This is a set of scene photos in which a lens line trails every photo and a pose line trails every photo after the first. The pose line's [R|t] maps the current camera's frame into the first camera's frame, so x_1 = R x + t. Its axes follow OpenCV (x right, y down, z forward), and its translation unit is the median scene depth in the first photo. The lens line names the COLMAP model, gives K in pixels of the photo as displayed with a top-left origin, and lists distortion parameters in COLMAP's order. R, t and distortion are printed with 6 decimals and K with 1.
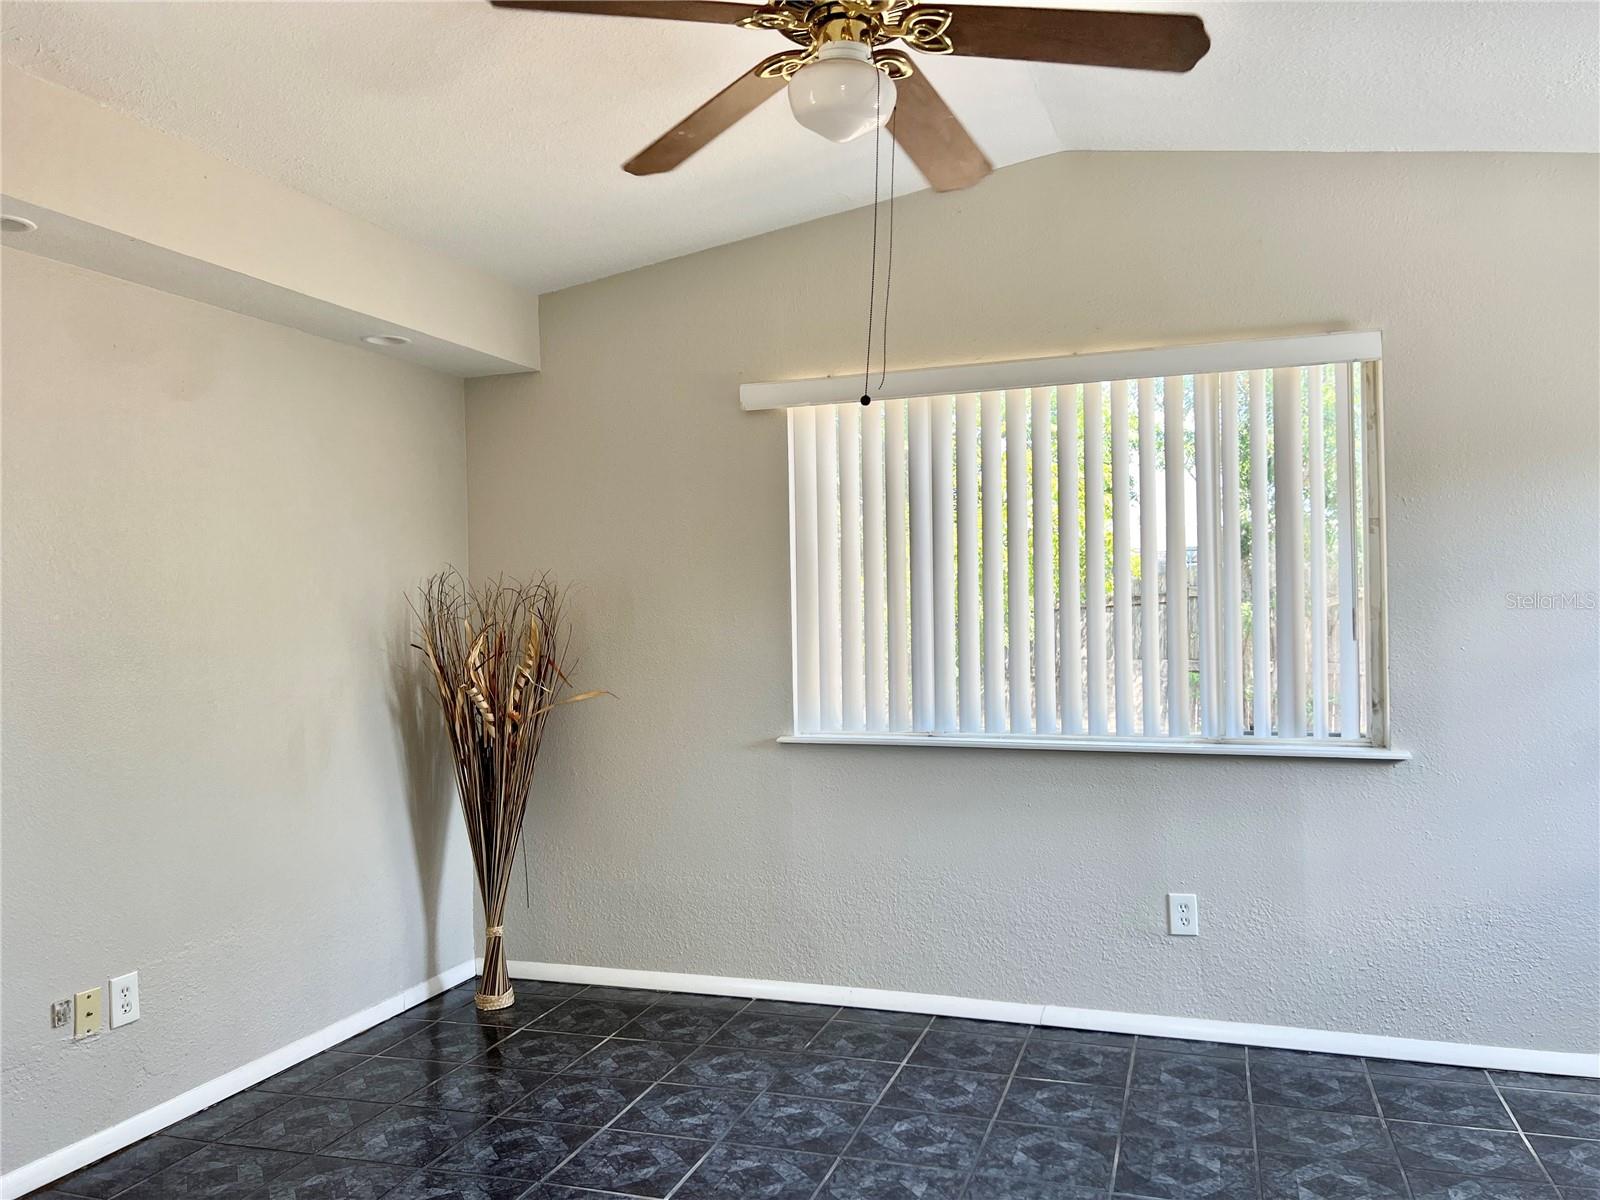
lens RADIAL K [[1245.7, 0, 795.2], [0, 1245.7, 590.7], [0, 0, 1]] dist [0.117214, -0.137501]
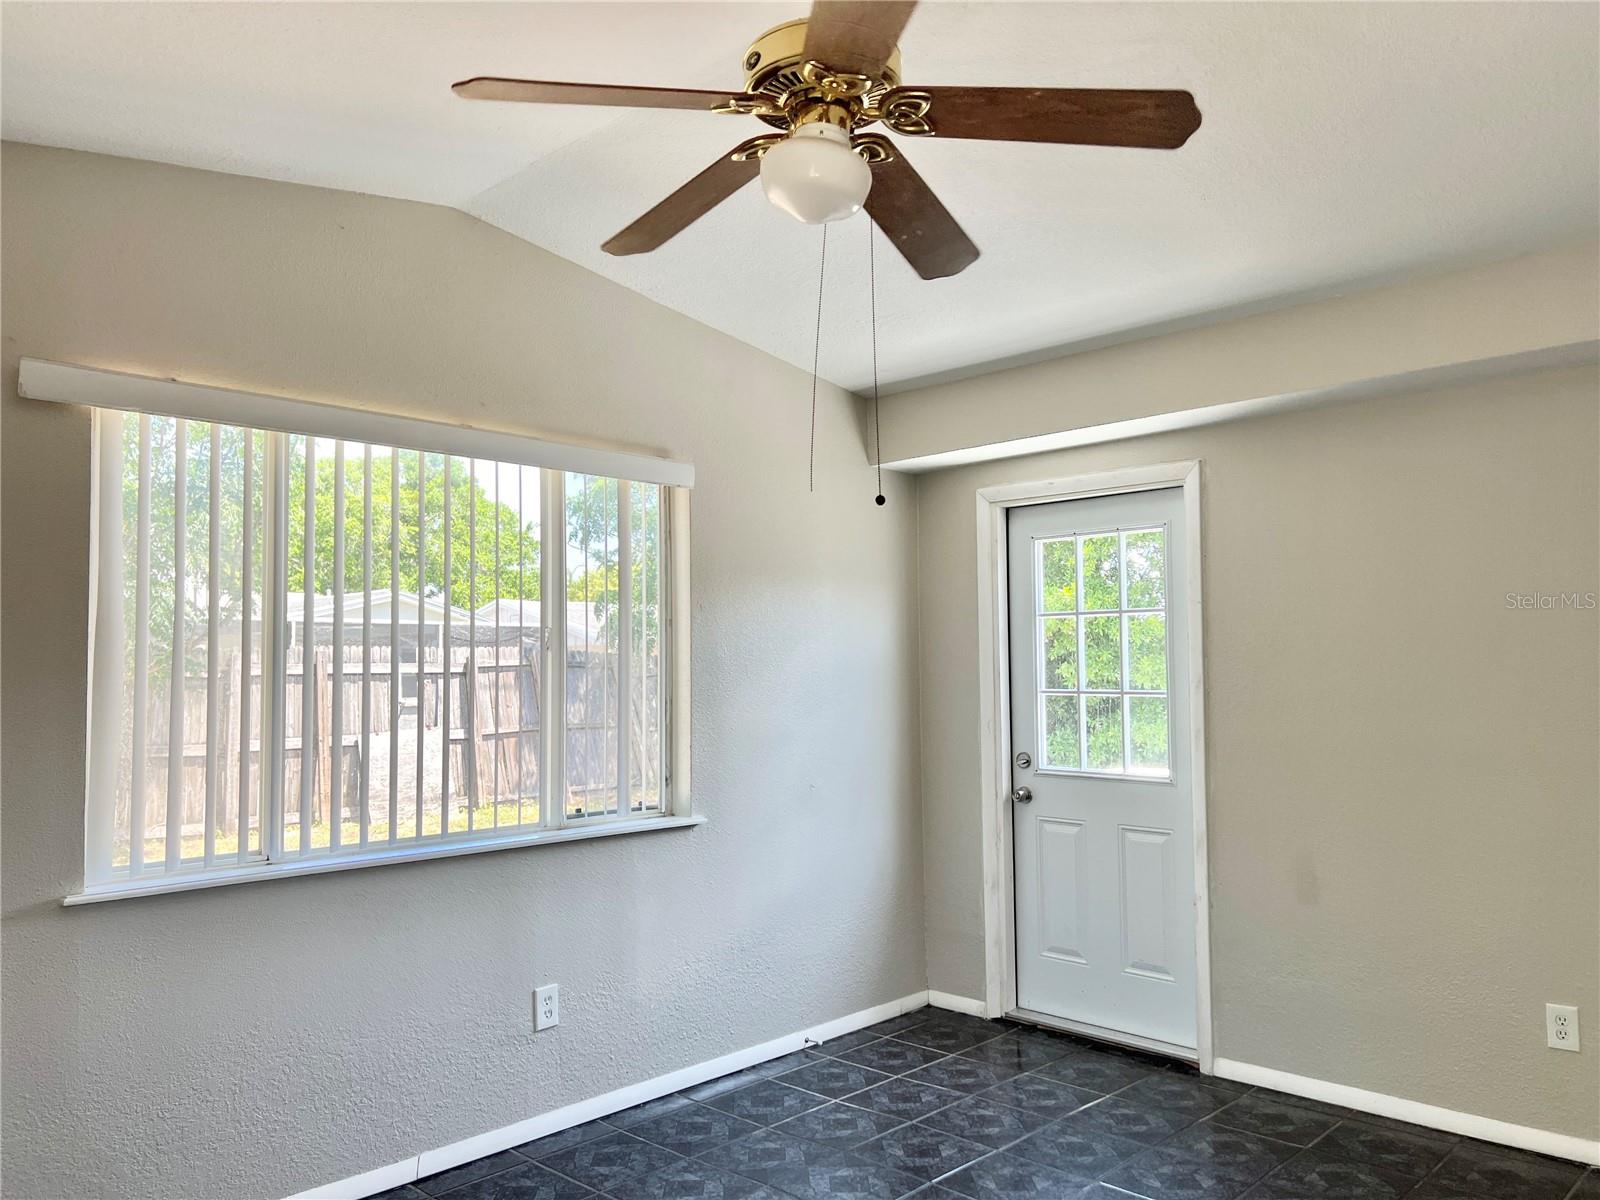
lens RADIAL K [[1204.1, 0, 806.7], [0, 1204.1, 612.2], [0, 0, 1]] dist [0.089159, -0.130485]
pose [[0.421304, 0.059907, 0.904939, -0.492508], [-0.006839, 0.997997, -0.062884, 0.005407], [-0.906894, 0.020305, 0.420870, 0.409189]]
